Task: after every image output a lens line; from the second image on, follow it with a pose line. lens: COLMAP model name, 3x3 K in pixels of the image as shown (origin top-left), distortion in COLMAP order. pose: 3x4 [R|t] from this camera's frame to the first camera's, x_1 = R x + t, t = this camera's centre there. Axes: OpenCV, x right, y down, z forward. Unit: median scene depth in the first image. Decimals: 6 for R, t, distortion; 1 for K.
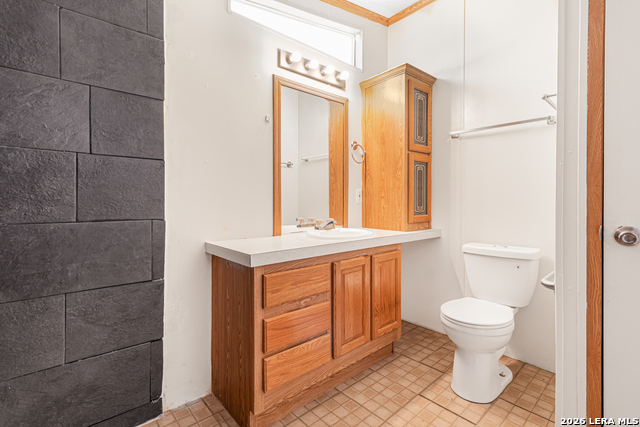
lens RADIAL K [[297.7, 0, 309.8], [0, 297.7, 203.1], [0, 0, 1]] dist [-0.000170, -0.000039]
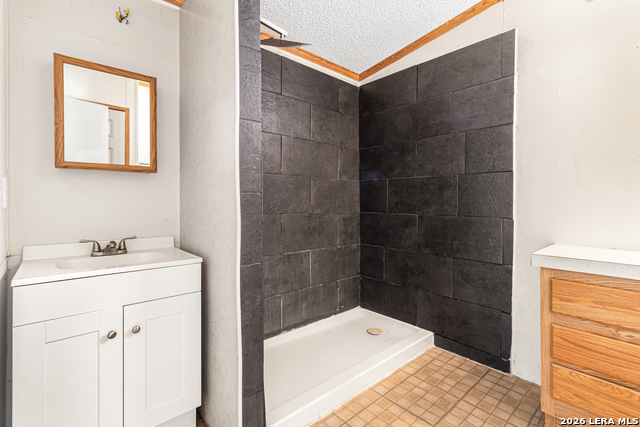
lens RADIAL K [[297.7, 0, 320.9], [0, 297.7, 207.8], [0, 0, 1]] dist [-0.000170, -0.000039]
pose [[0.000317, 0.017853, -0.999841, 0.775648], [-0.014427, 0.999737, 0.017847, -0.001418], [0.999896, 0.014419, 0.000574, 0.201554]]
